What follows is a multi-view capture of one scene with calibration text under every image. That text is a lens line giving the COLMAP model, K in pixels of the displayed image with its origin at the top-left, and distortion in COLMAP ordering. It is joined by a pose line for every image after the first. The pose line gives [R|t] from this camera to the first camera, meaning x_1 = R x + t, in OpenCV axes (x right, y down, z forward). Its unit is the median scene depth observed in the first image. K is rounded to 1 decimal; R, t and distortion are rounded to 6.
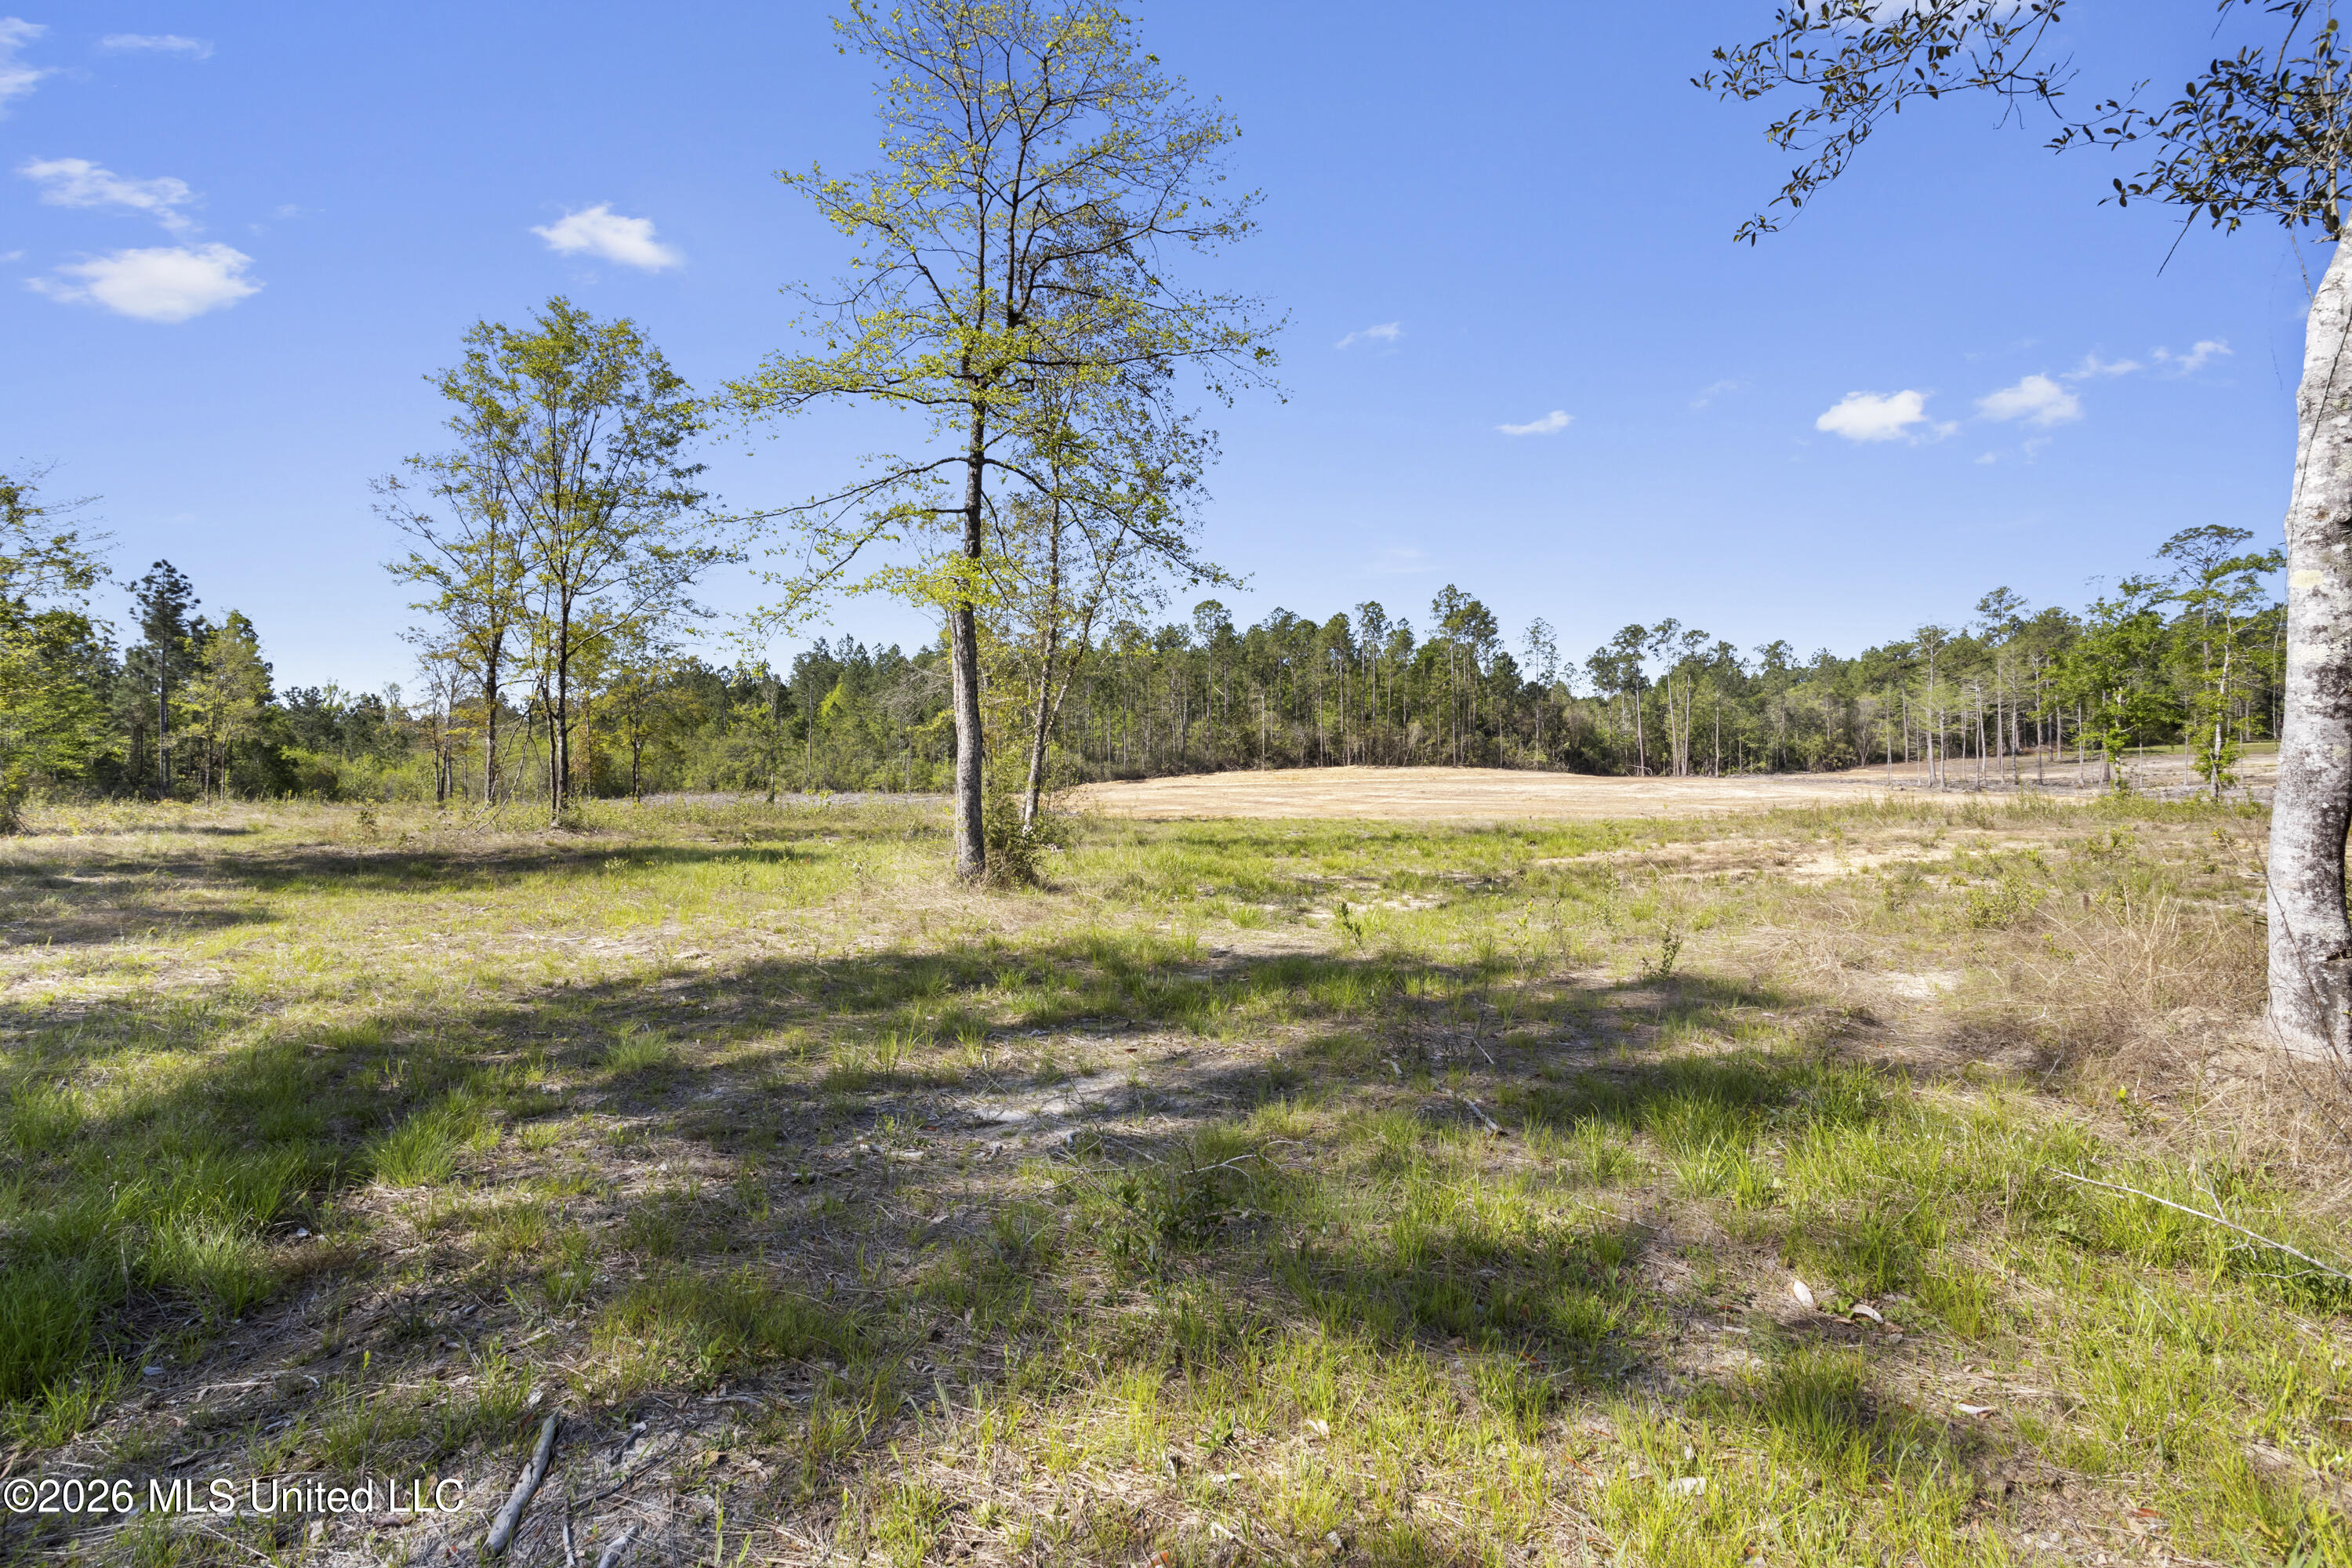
lens RADIAL K [[1127.3, 0, 1166.7], [0, 1127.3, 765.5], [0, 0, 1]] dist [-0.048016, 0.032283]
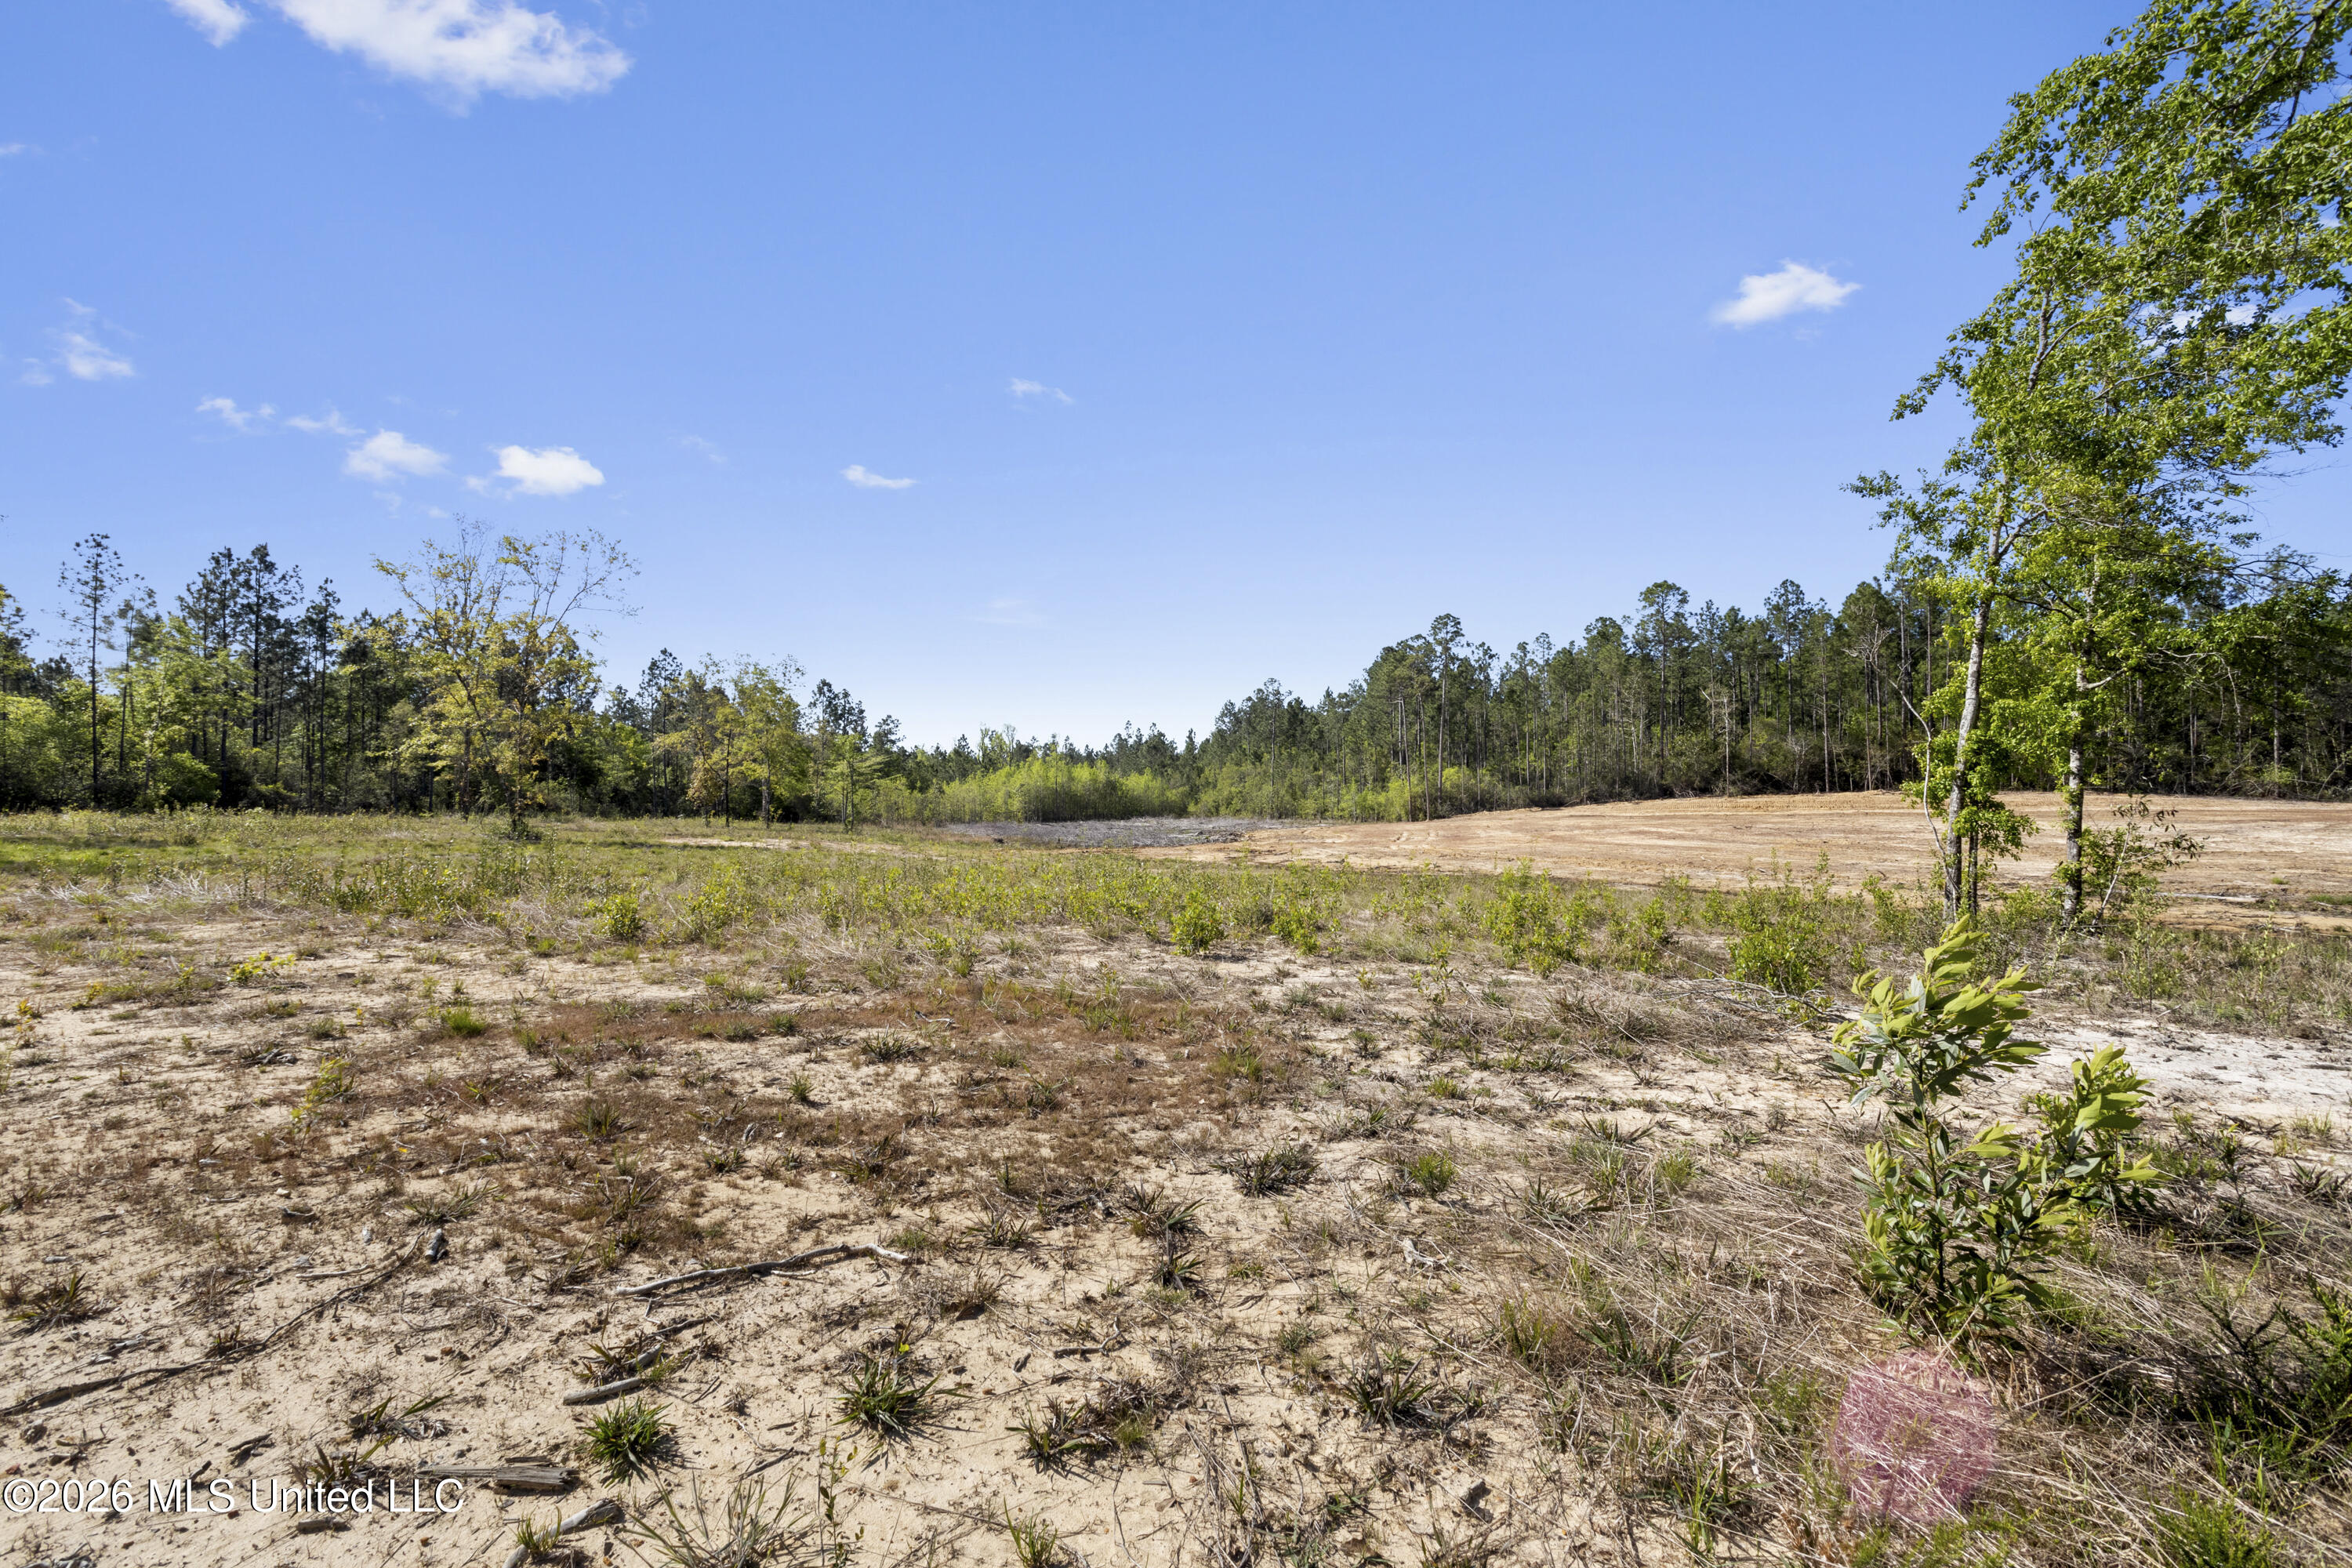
lens RADIAL K [[1127.3, 0, 1167.3], [0, 1127.3, 767.4], [0, 0, 1]] dist [-0.048016, 0.032283]
pose [[0.754857, -0.014344, -0.655732, 0.282984], [0.000510, 0.999773, -0.021282, 0.000509], [0.655889, 0.015731, 0.754693, 0.175906]]
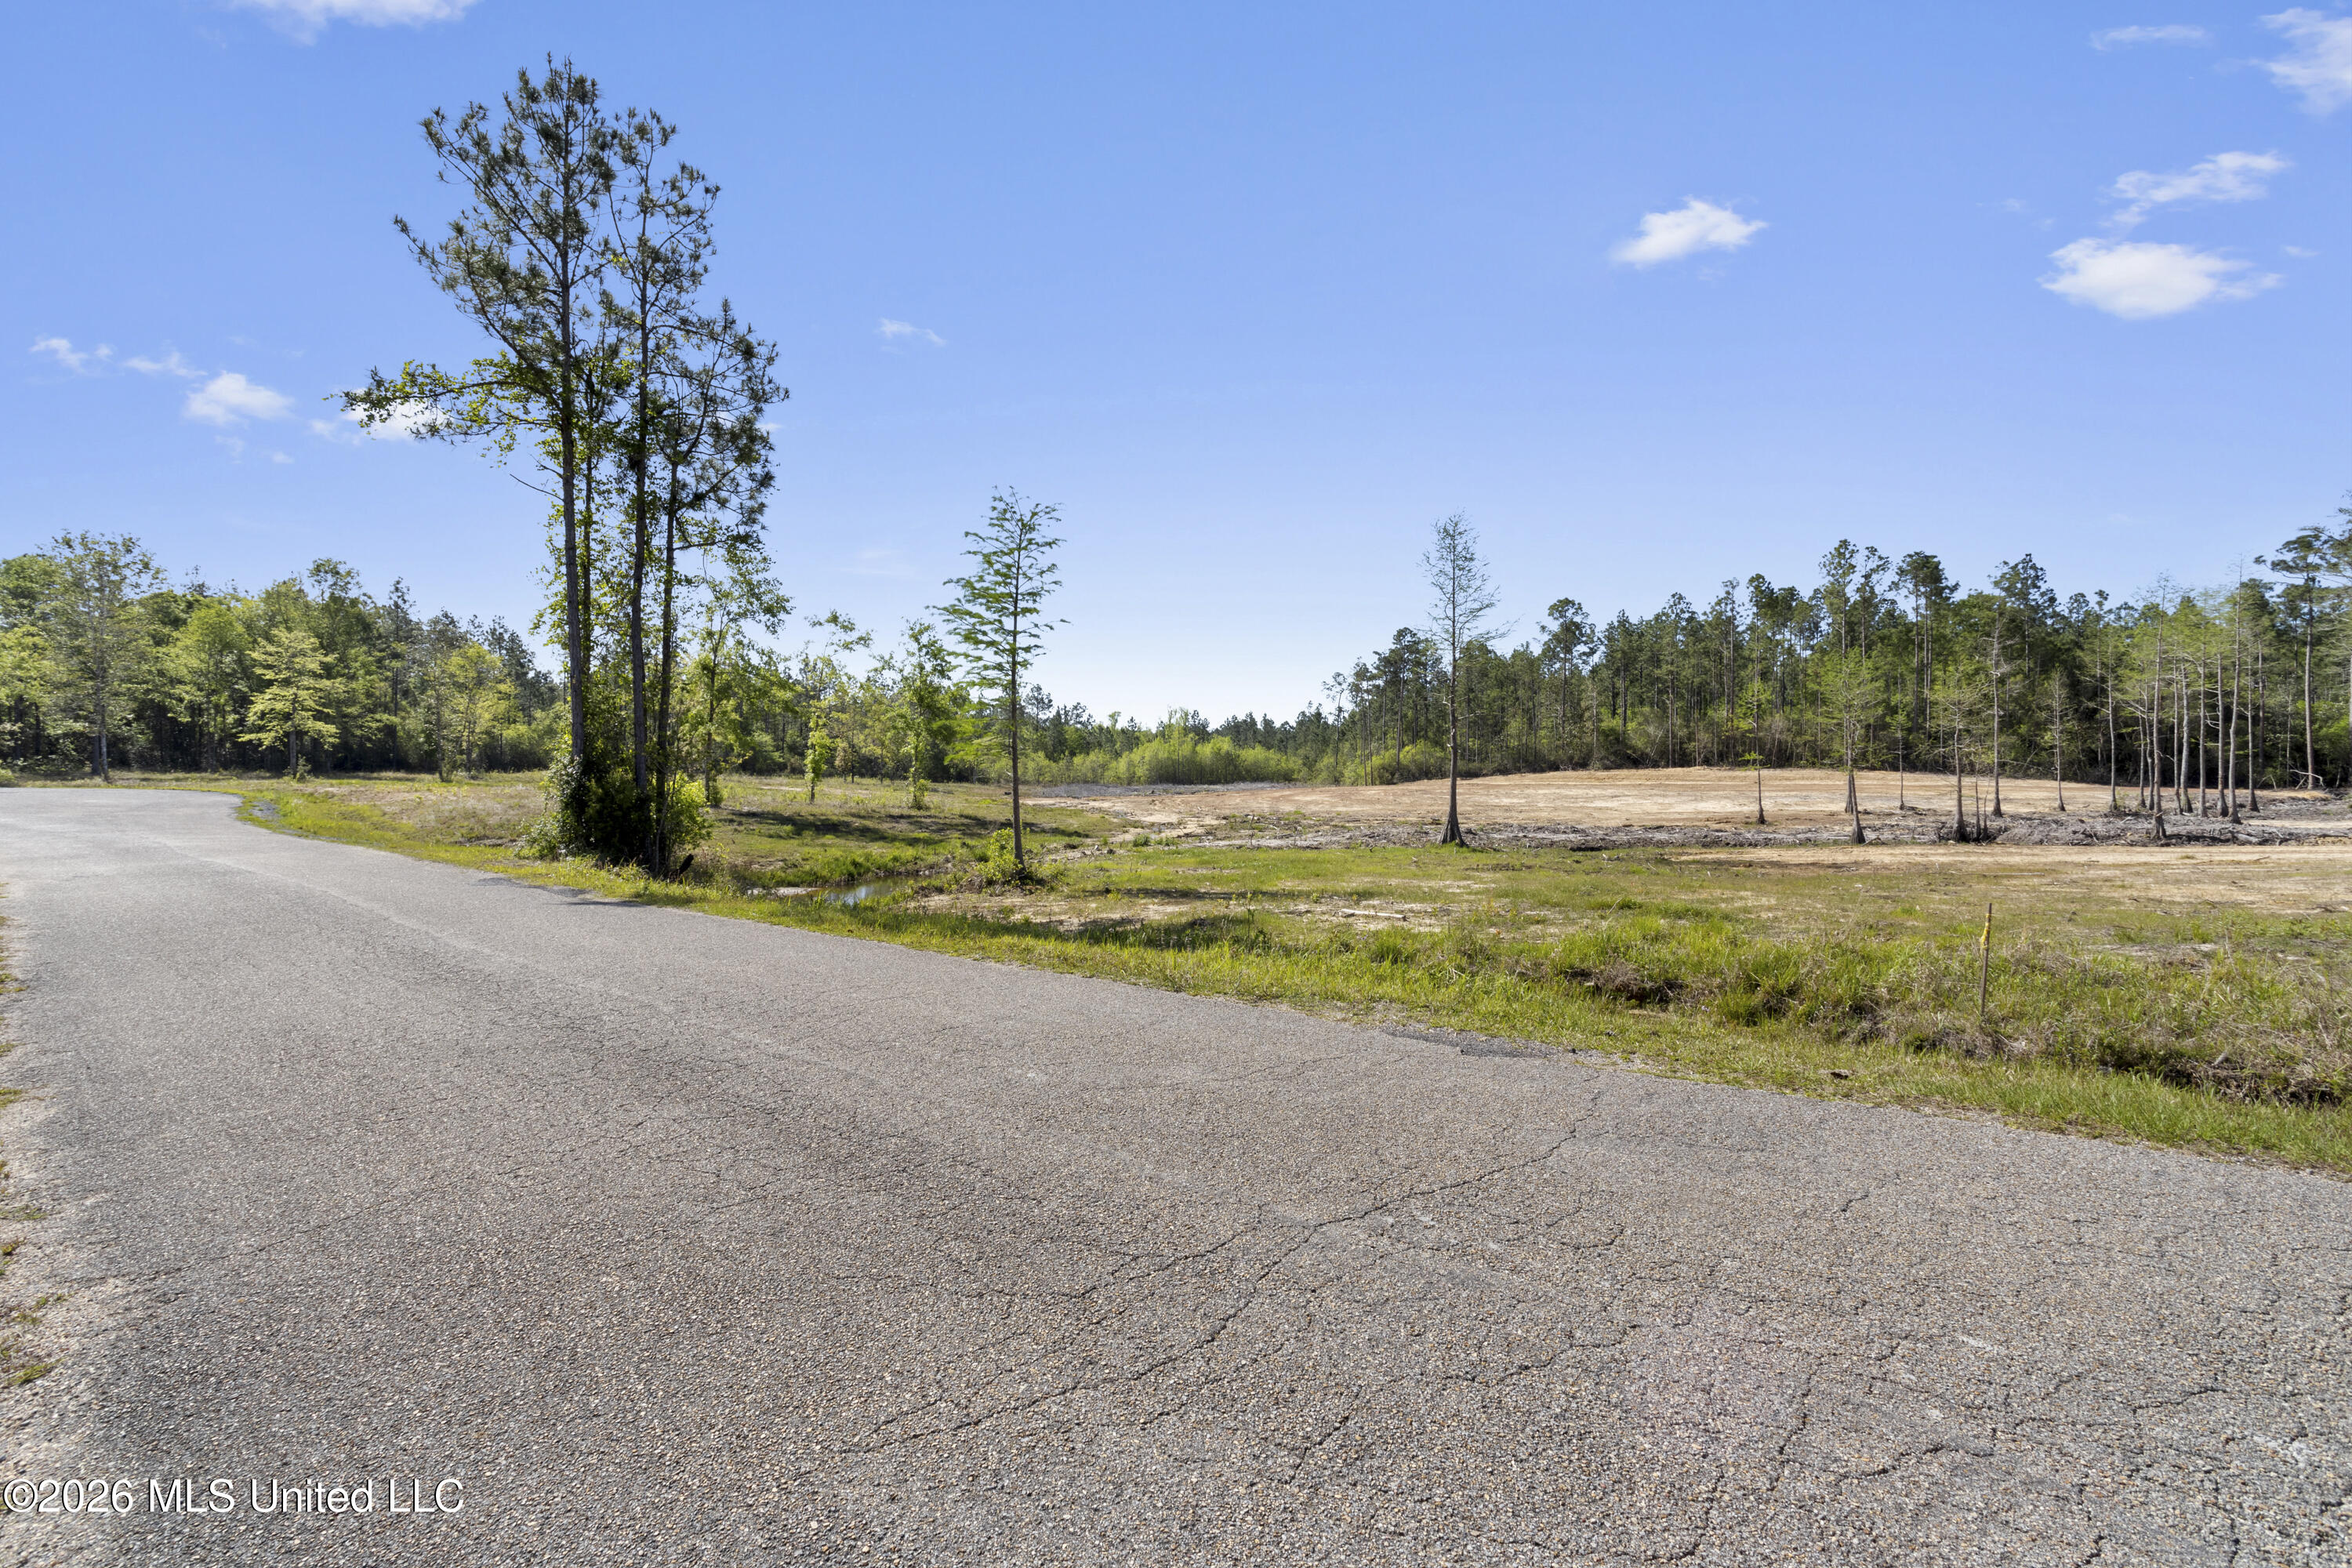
lens RADIAL K [[1127.3, 0, 1168.6], [0, 1127.3, 773.5], [0, 0, 1]] dist [-0.048016, 0.032283]
pose [[0.513230, 0.014385, -0.858130, 0.694790], [-0.004689, 0.999892, 0.013957, -0.004495], [0.858238, -0.003139, 0.513242, 0.187014]]
